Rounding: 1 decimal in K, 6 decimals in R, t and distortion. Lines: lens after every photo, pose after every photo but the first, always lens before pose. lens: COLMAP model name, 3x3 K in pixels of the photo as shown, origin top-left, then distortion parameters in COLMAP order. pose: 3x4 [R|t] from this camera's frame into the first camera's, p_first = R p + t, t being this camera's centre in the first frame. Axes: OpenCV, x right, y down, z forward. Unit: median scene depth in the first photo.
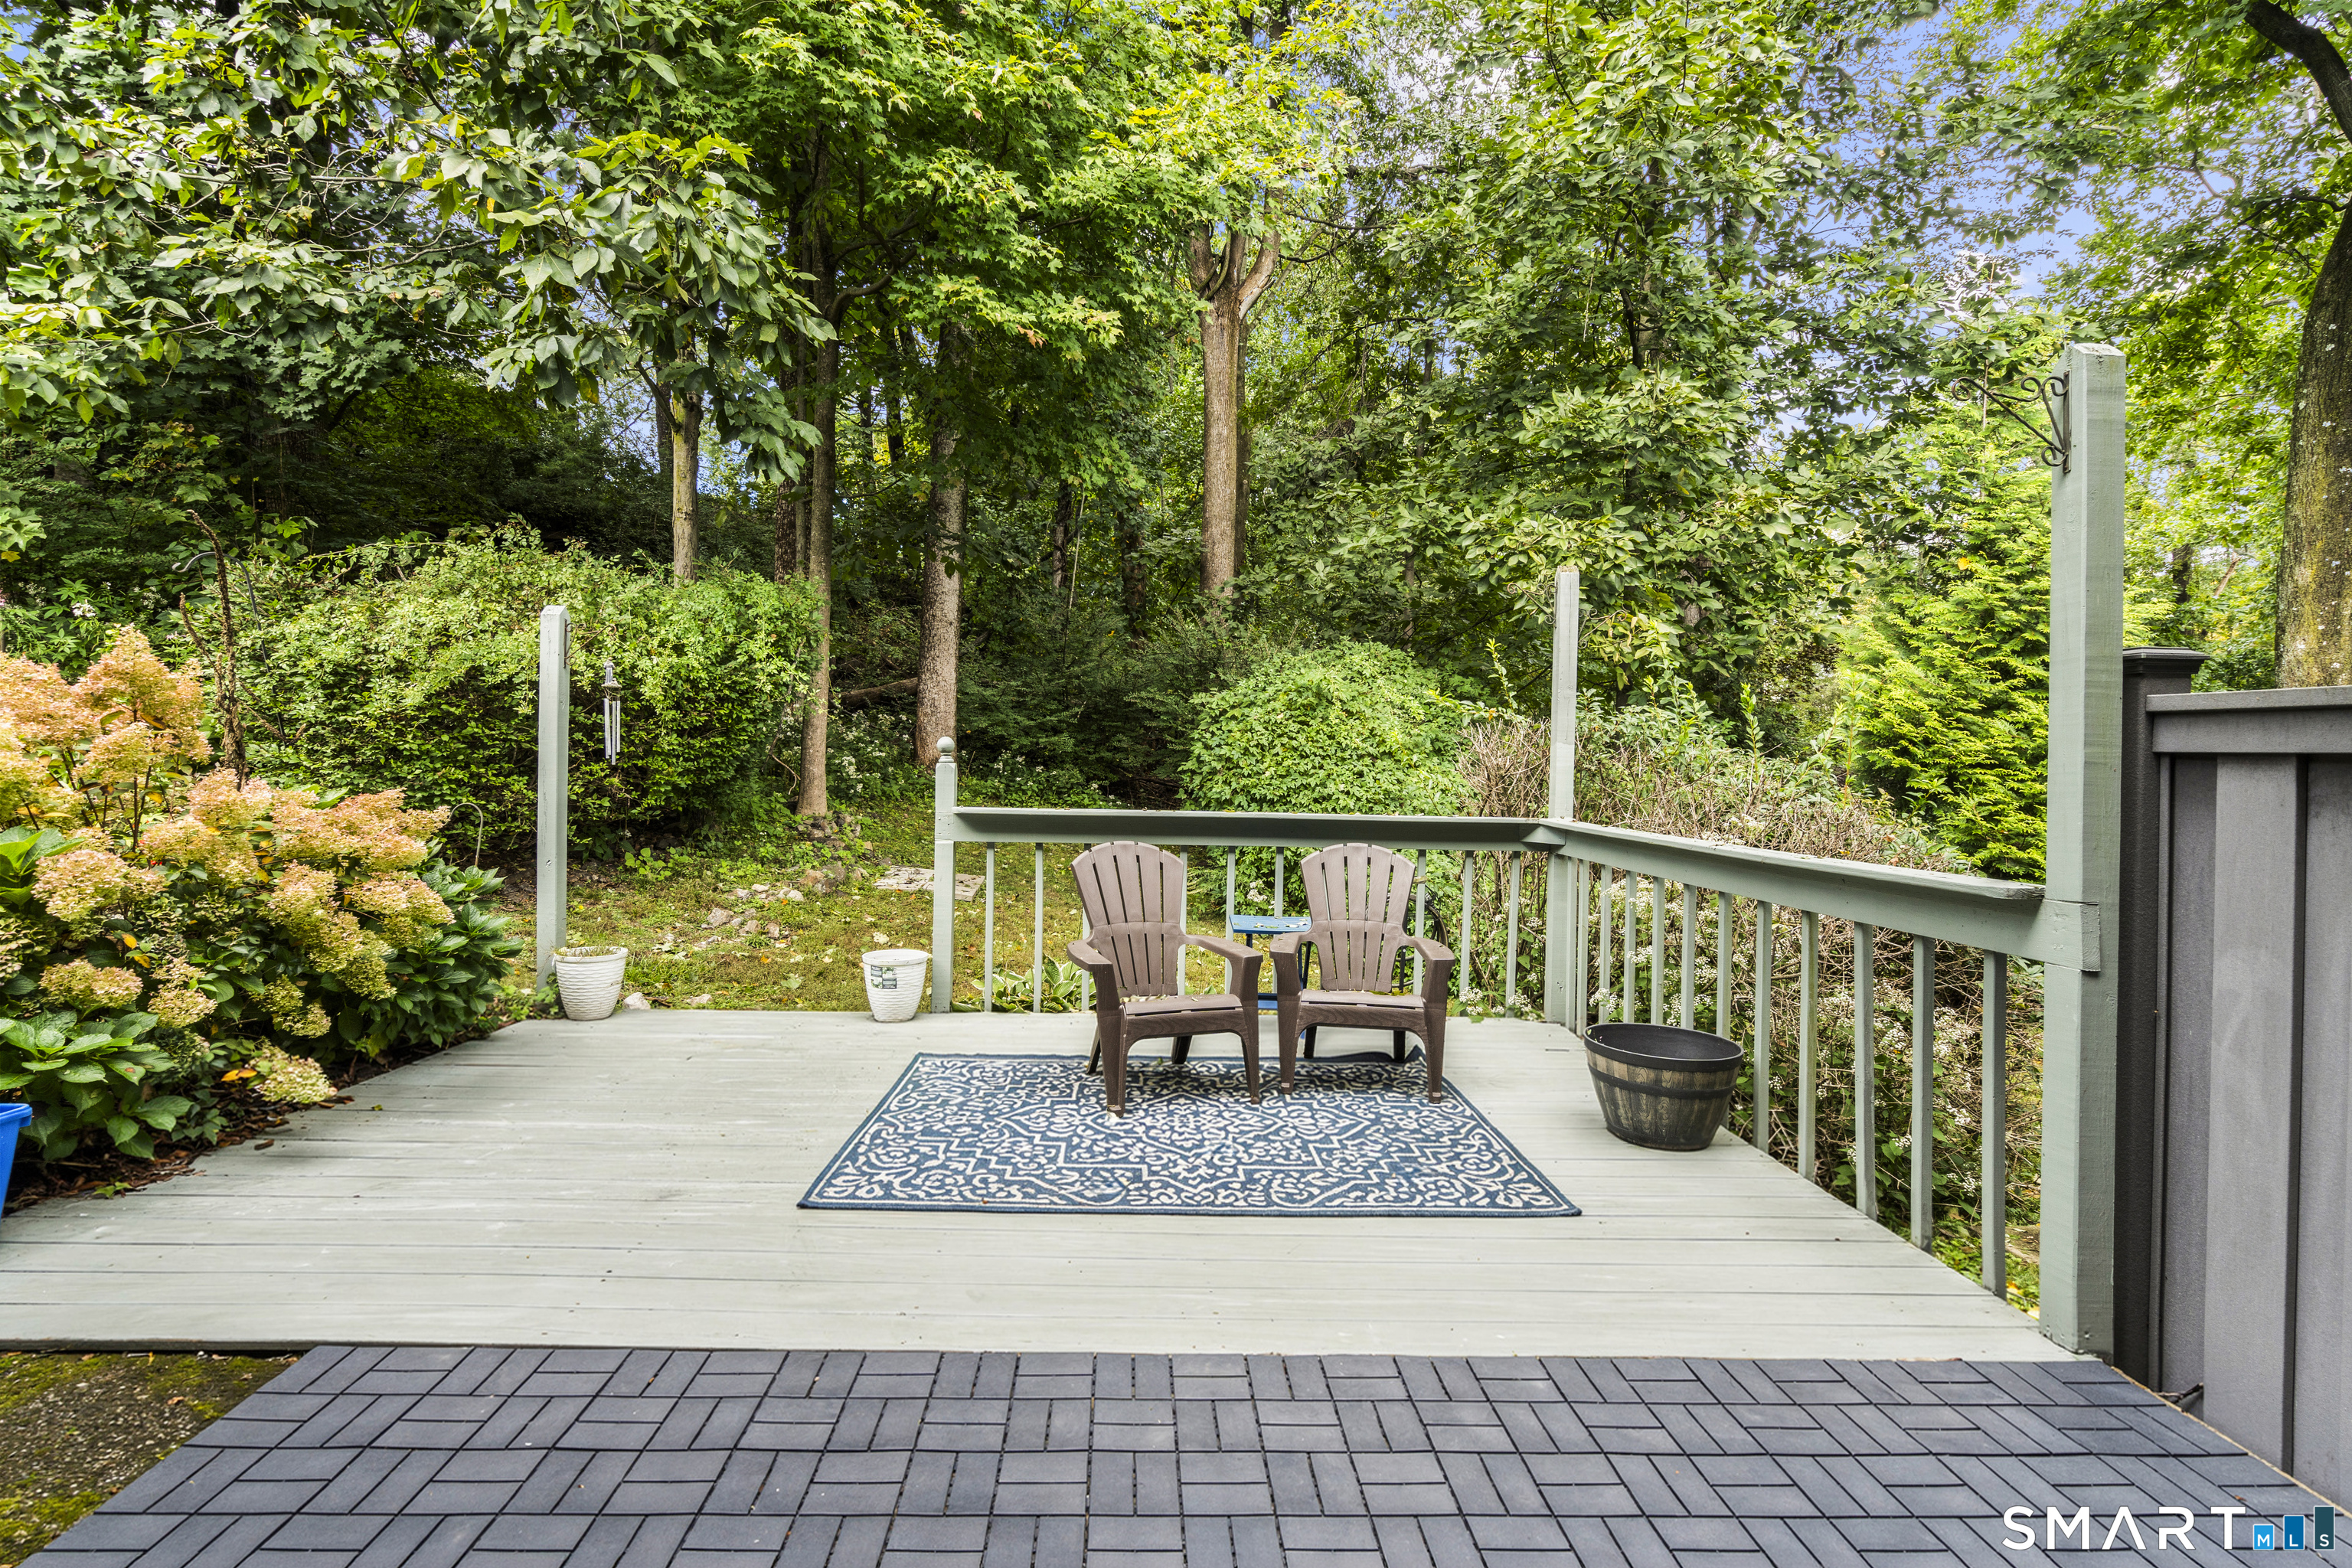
lens RADIAL K [[1058.0, 0, 1175.2], [0, 1058.0, 778.6], [0, 0, 1]] dist [-0.006777, 0.003178]
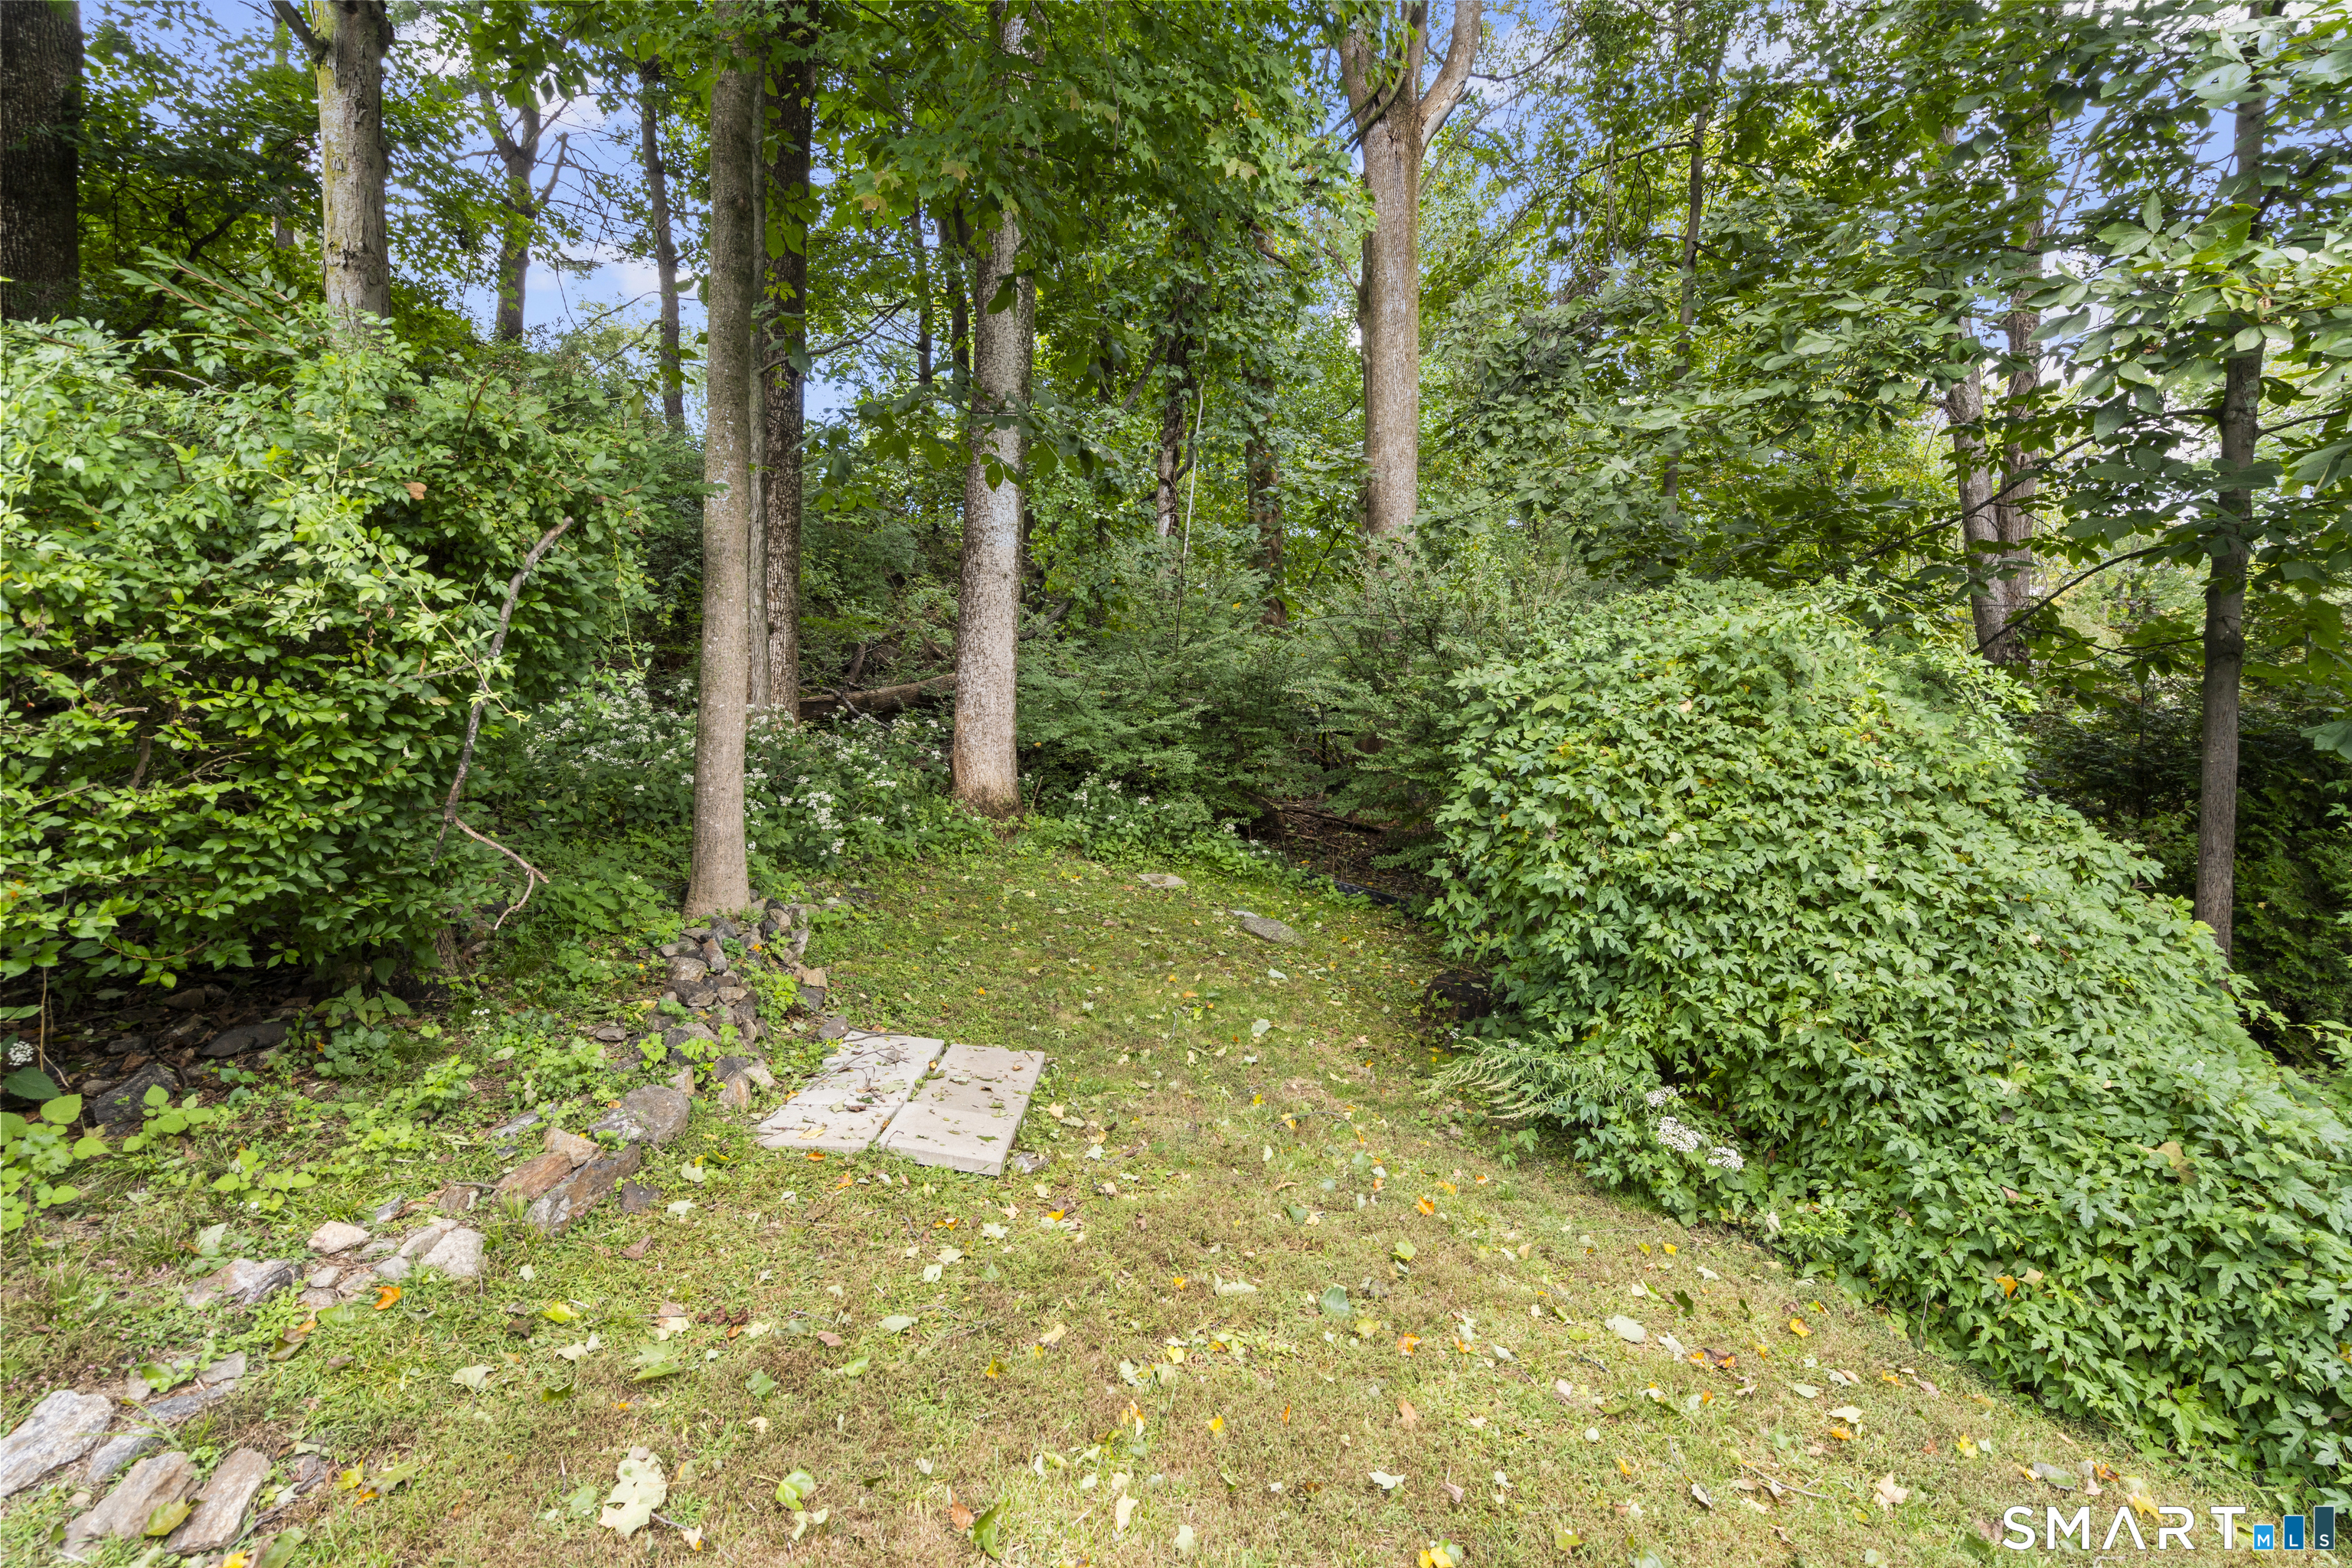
lens RADIAL K [[1058.0, 0, 1175.2], [0, 1058.0, 778.6], [0, 0, 1]] dist [-0.006777, 0.003178]
pose [[0.996235, -0.008811, -0.086245, -0.131468], [0.008253, 0.999943, -0.006821, -0.045206], [0.086301, 0.006084, 0.996251, 0.884567]]
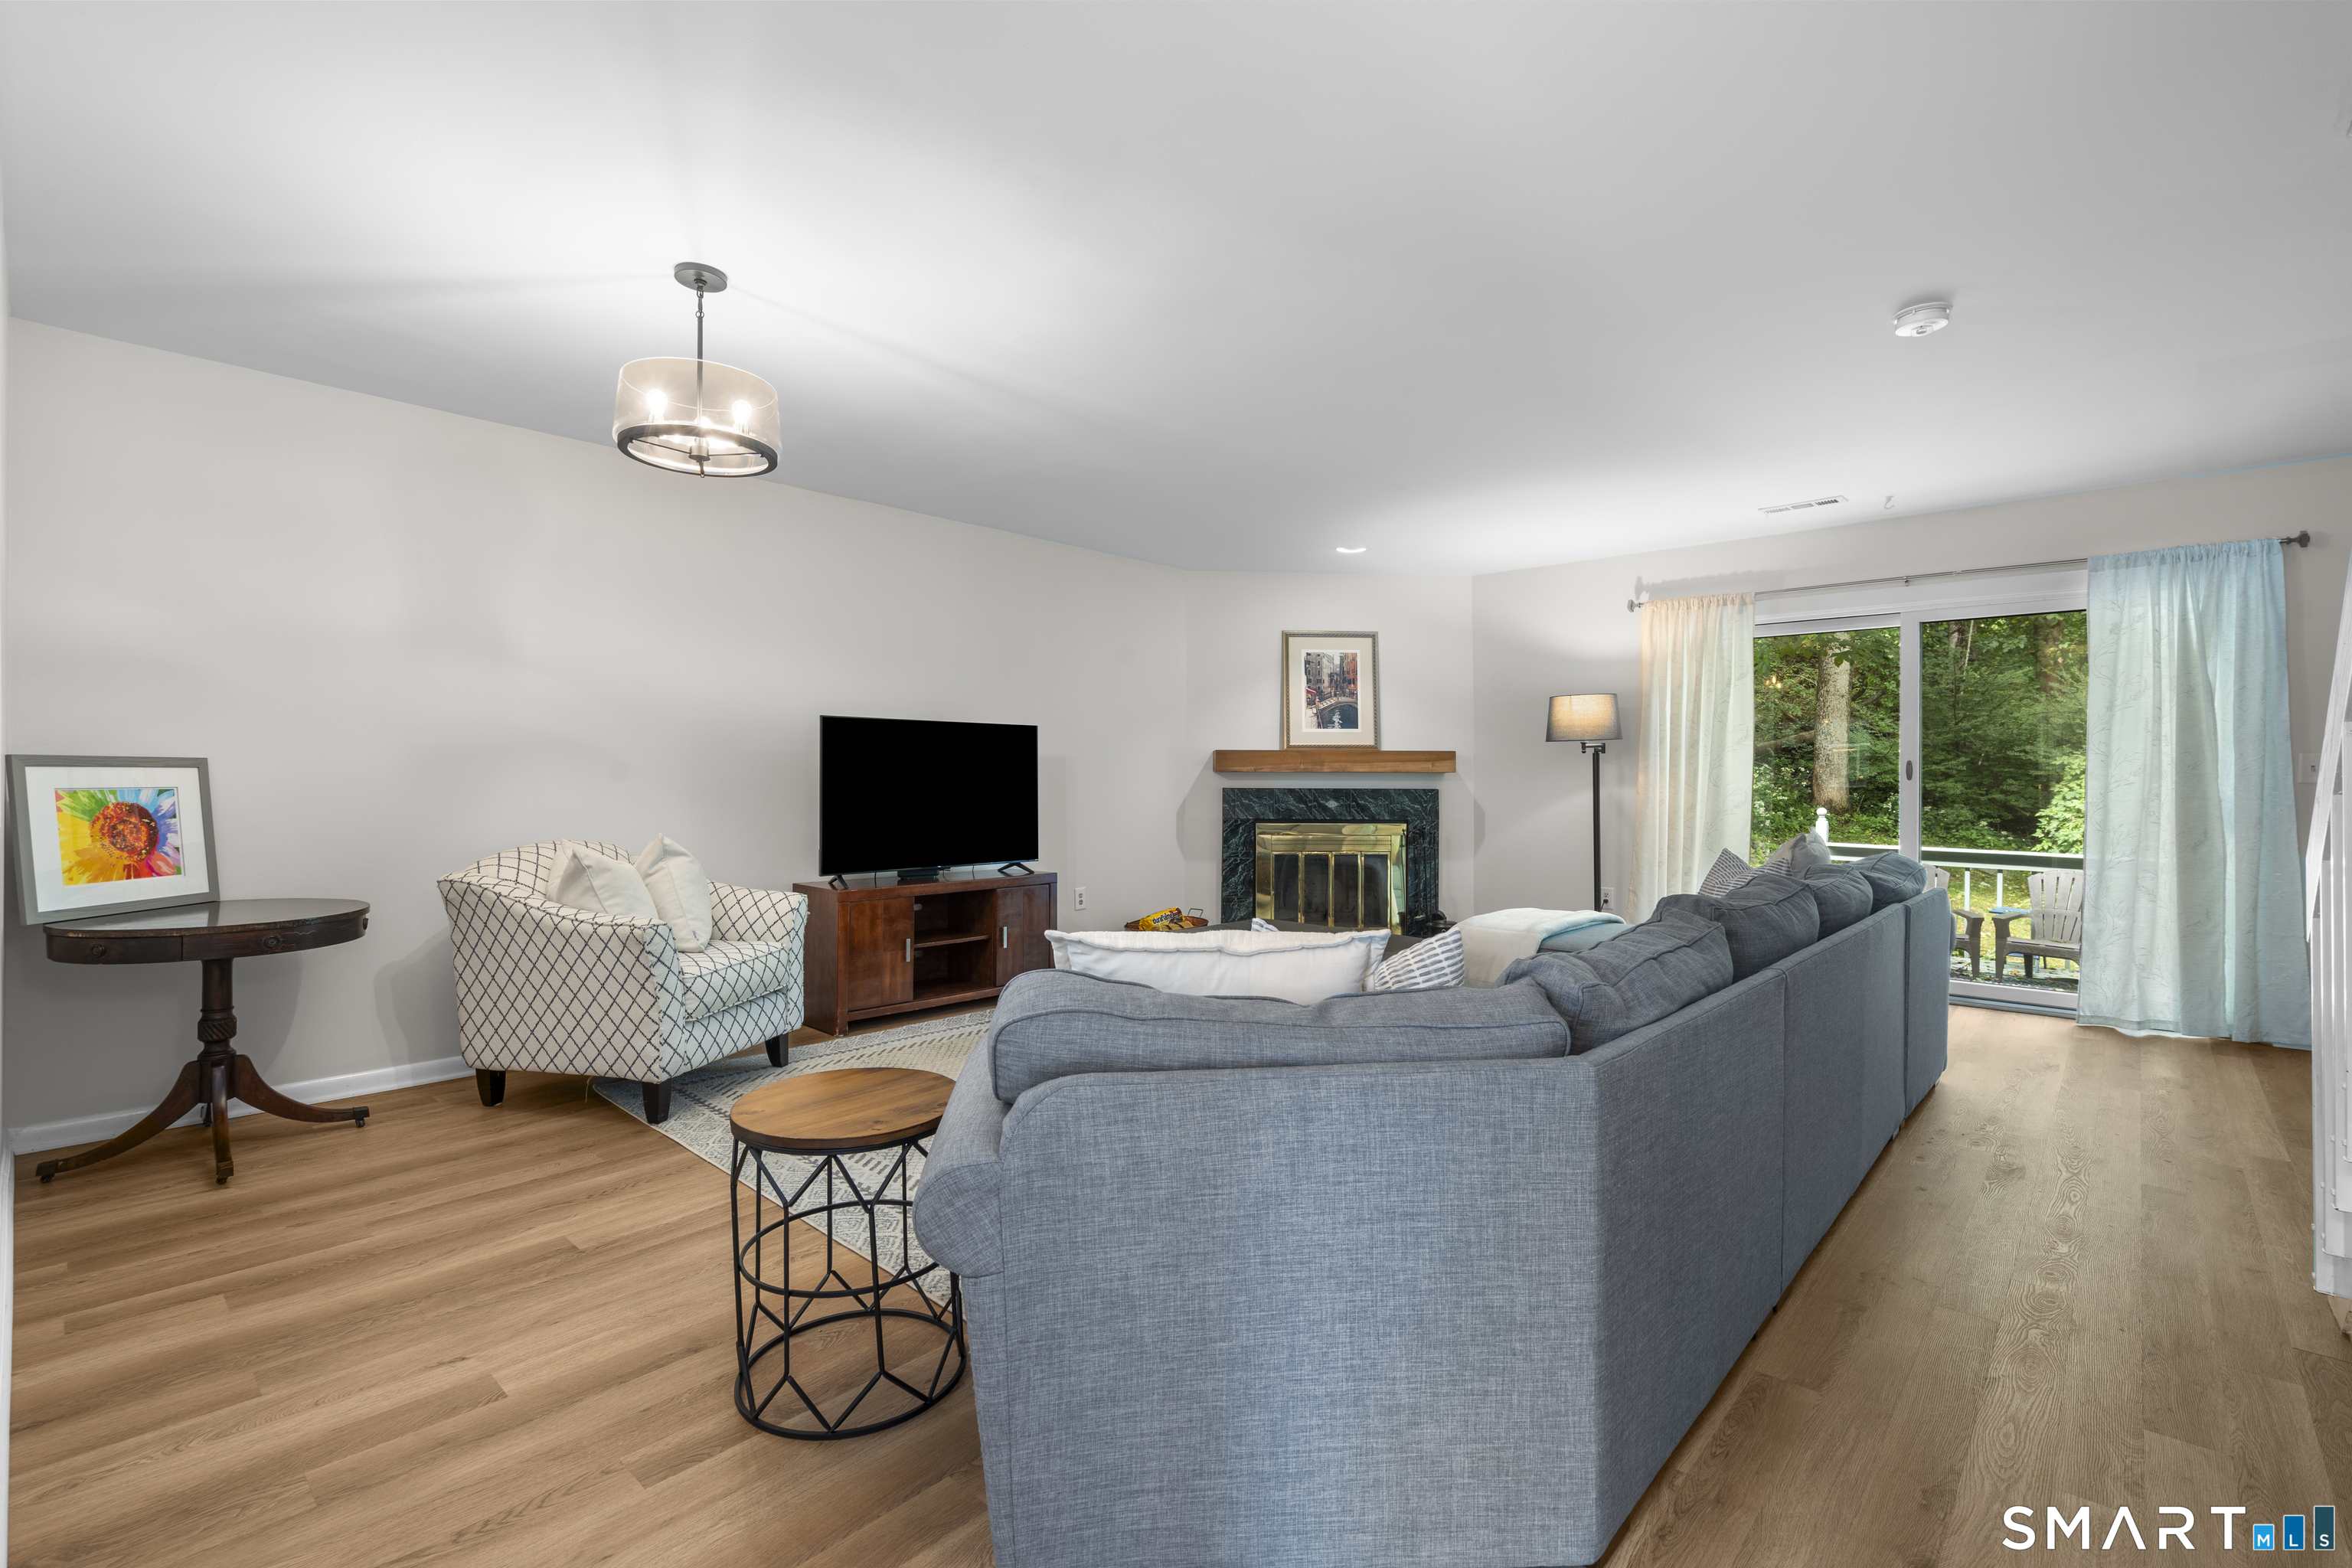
lens RADIAL K [[1058.0, 0, 1175.2], [0, 1058.0, 778.6], [0, 0, 1]] dist [-0.006777, 0.003178]
pose [[0.702838, -0.005980, -0.711325, 0.315265], [-0.005147, 0.999896, -0.013492, -0.055392], [0.711331, 0.013144, 0.702734, -1.166519]]
